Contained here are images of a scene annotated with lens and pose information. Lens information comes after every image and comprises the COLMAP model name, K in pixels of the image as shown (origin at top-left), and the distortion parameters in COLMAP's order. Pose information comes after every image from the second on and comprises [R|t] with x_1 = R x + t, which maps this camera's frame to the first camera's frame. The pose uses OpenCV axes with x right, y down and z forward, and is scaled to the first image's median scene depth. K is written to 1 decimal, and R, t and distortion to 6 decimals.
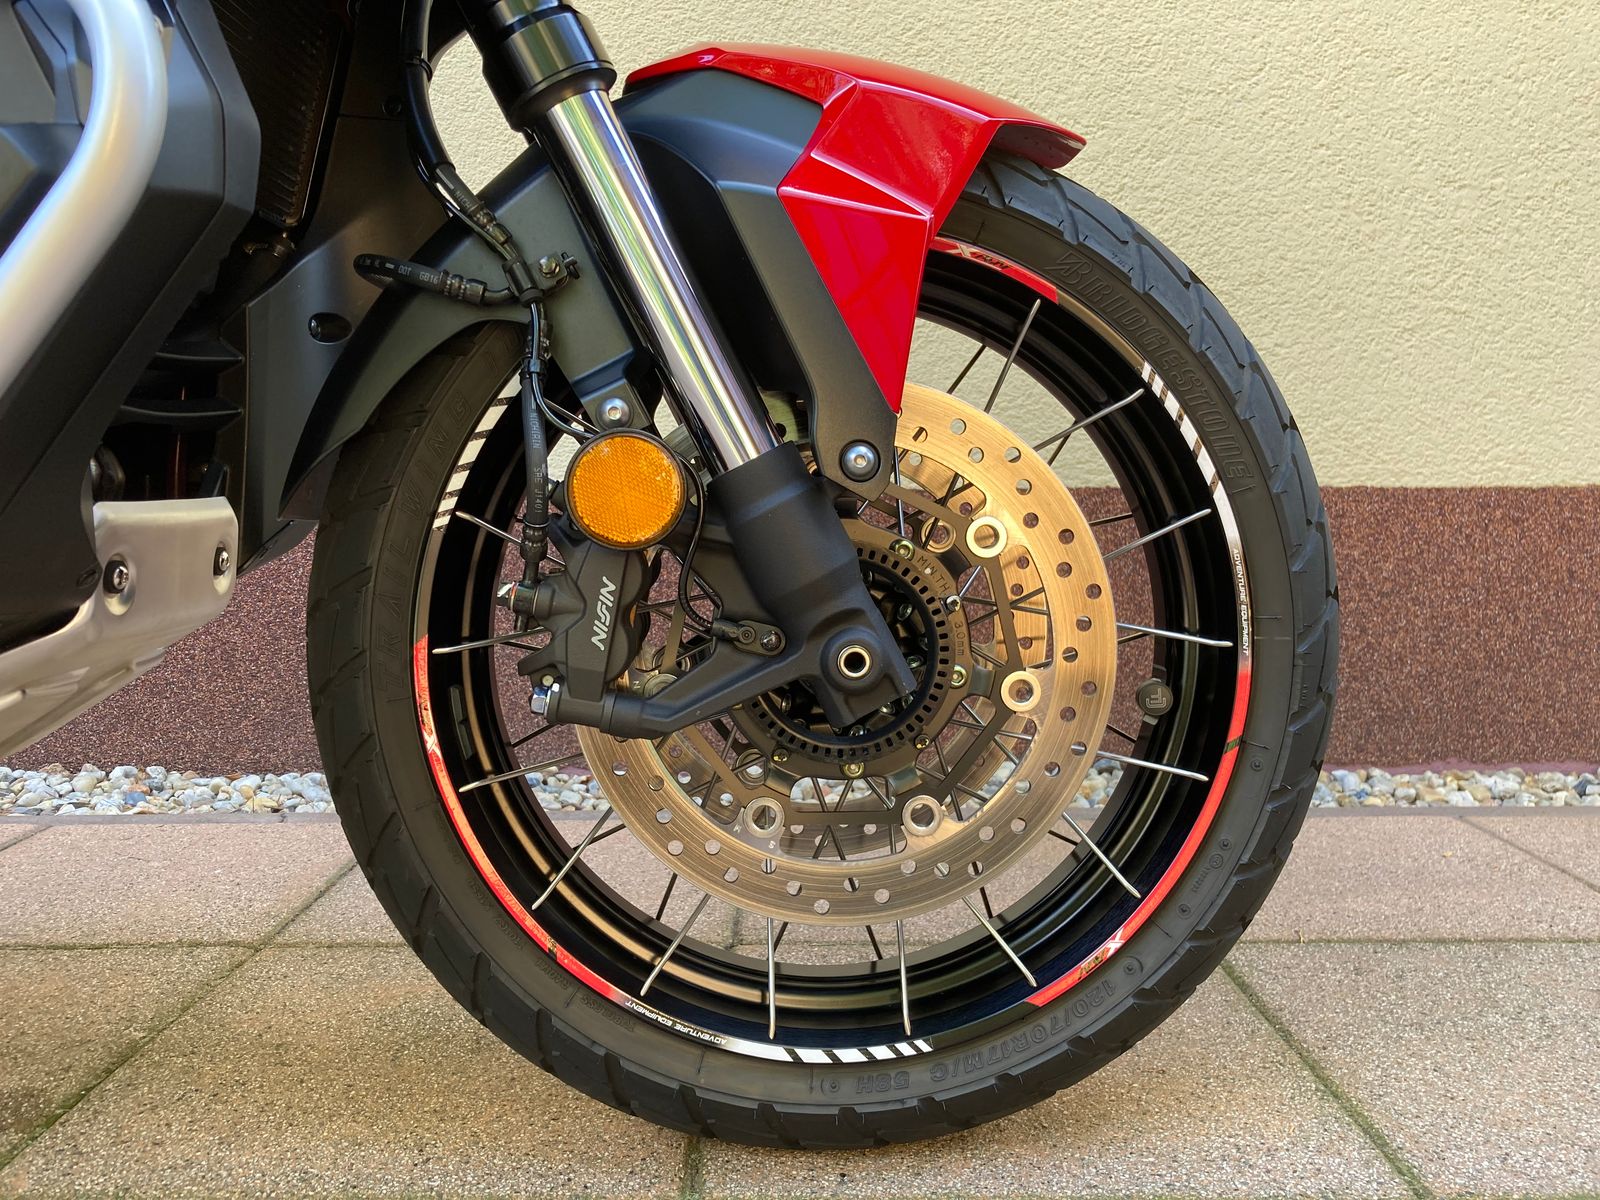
lens RADIAL K [[1346.0, 0, 790.0], [0, 1346.0, 599.1], [0, 0, 1]] dist [-0.011778, 0.060311]
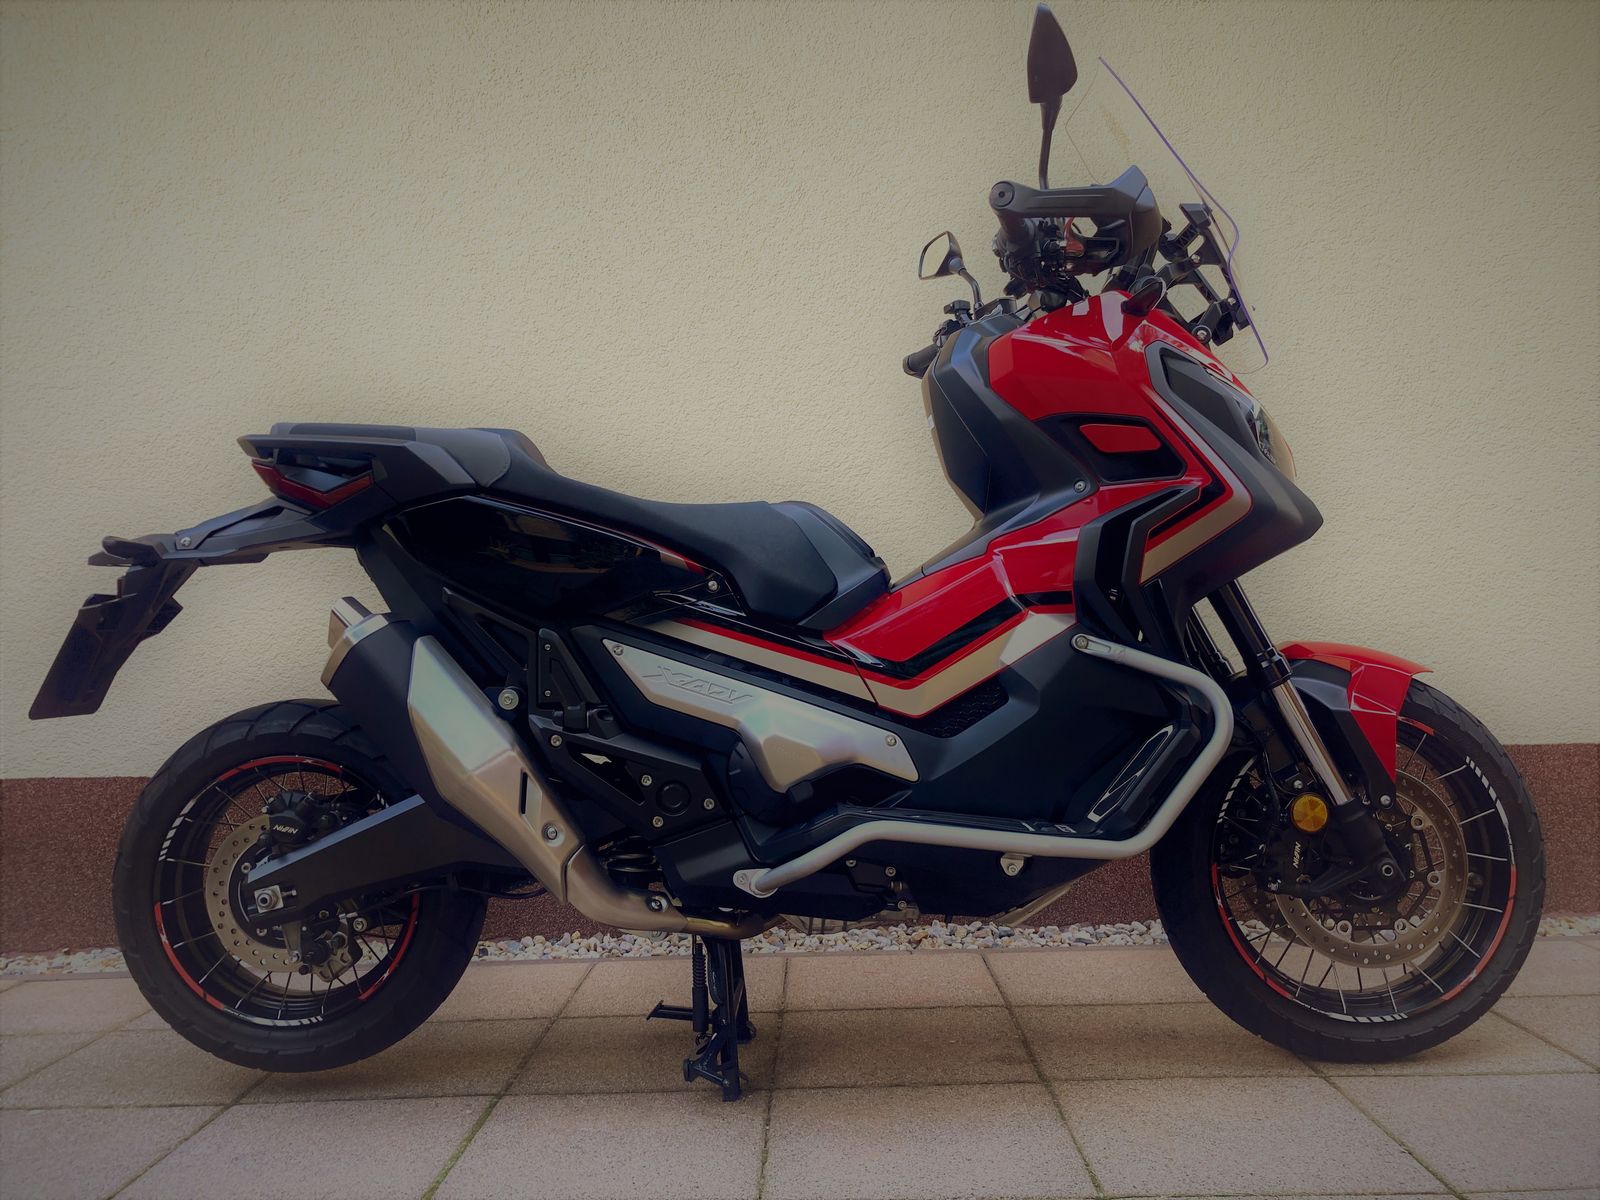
lens RADIAL K [[1346.0, 0, 790.0], [0, 1346.0, 599.1], [0, 0, 1]] dist [-0.011778, 0.060311]
pose [[0.999659, -0.021872, -0.014292, -1.054115], [0.019905, 0.991875, -0.125646, -0.173510], [0.016924, 0.125318, 0.991972, -1.763143]]
